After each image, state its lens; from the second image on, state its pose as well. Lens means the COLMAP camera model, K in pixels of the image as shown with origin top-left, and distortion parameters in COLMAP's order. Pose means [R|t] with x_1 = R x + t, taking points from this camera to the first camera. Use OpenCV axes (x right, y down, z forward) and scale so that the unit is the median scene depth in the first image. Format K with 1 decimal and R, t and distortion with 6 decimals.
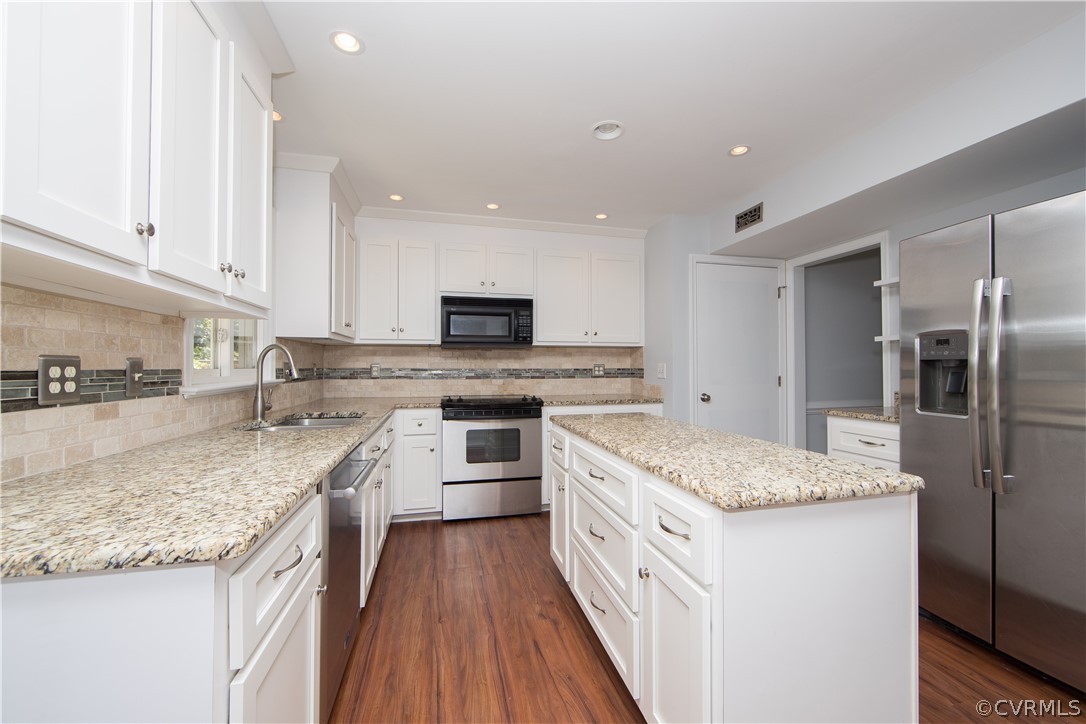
lens RADIAL K [[430.2, 0, 541.6], [0, 430.2, 362.3], [0, 0, 1]] dist [-0.004522, -0.000238]
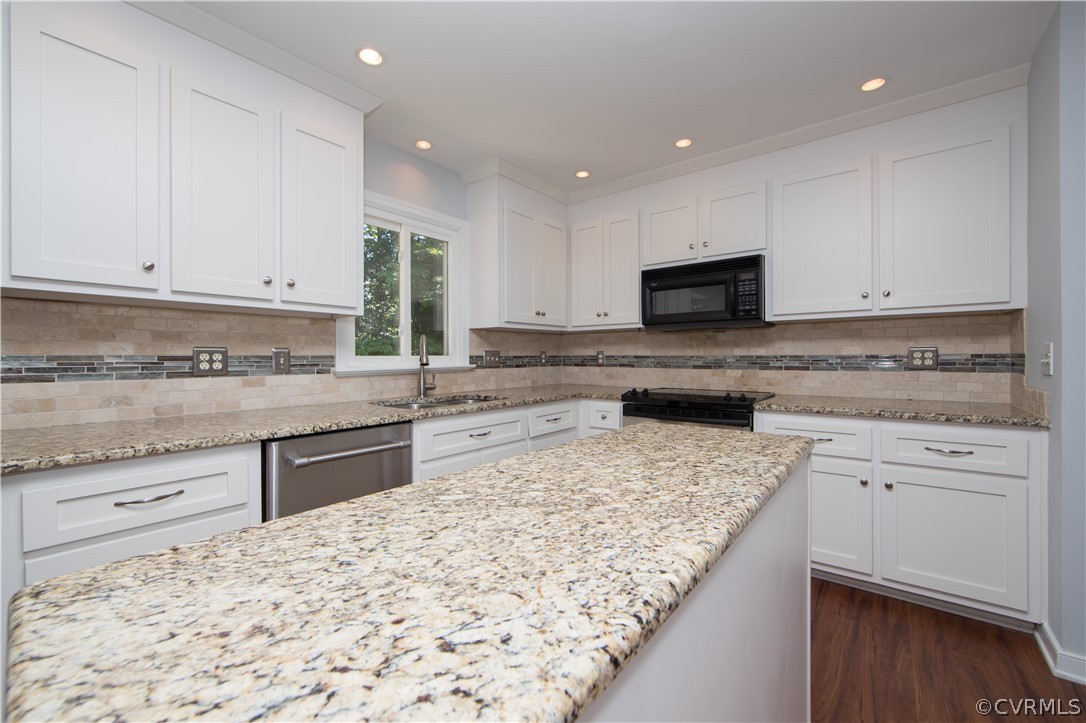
lens RADIAL K [[430.2, 0, 537.5], [0, 430.2, 358.0], [0, 0, 1]] dist [-0.004522, -0.000238]
pose [[0.610637, 0.000026, -0.791910, 0.316439], [0.012448, 0.999876, 0.009631, 0.008331], [0.791813, -0.015739, 0.610561, 0.306057]]
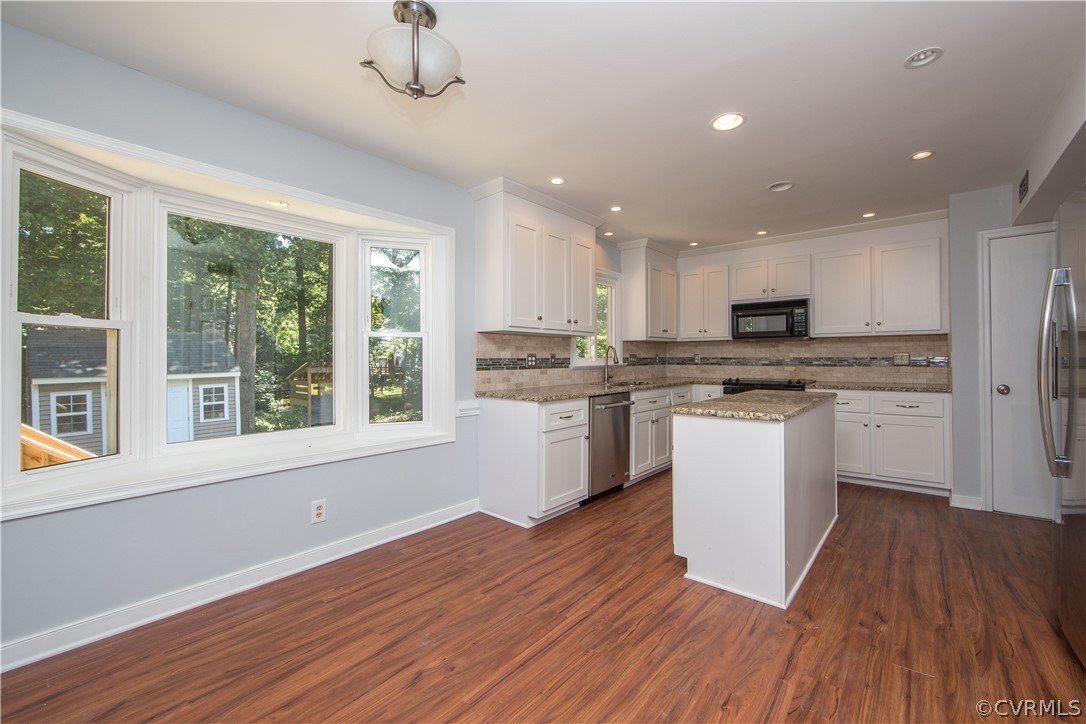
lens RADIAL K [[430.2, 0, 559.2], [0, 430.2, 357.5], [0, 0, 1]] dist [-0.004522, -0.000238]
pose [[0.599781, -0.002678, -0.800160, 0.530914], [0.013351, 0.999889, 0.006661, -0.001989], [0.800053, -0.014678, 0.599750, -0.264377]]
